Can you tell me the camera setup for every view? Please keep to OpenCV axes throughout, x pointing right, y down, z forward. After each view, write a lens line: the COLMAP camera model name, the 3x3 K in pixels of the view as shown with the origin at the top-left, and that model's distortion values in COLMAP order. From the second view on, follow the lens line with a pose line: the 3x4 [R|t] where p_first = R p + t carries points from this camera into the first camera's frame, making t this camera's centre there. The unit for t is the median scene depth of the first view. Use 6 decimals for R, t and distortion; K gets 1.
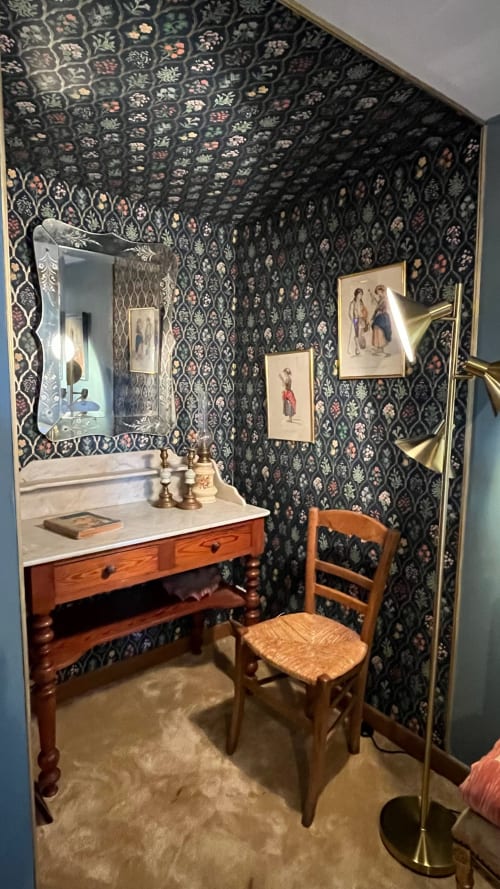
lens RADIAL K [[492.8, 0, 250.0], [0, 492.8, 444.5], [0, 0, 1]] dist [-0.001541, -0.000821]
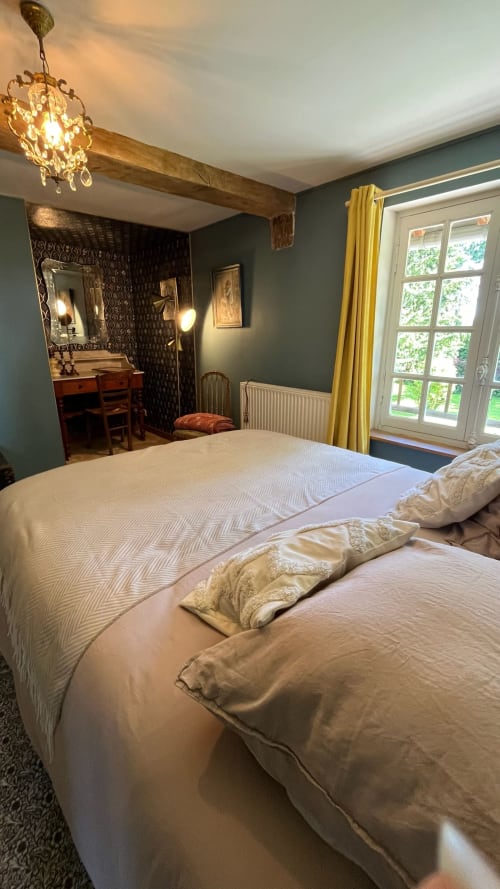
lens RADIAL K [[362.2, 0, 250.0], [0, 362.2, 444.5], [0, 0, 1]] dist [0.000586, 0.000075]
pose [[0.997038, -0.033789, 0.069098, 0.467495], [0.020478, 0.982529, 0.184980, 0.171131], [-0.074141, -0.183017, 0.980310, -1.070128]]
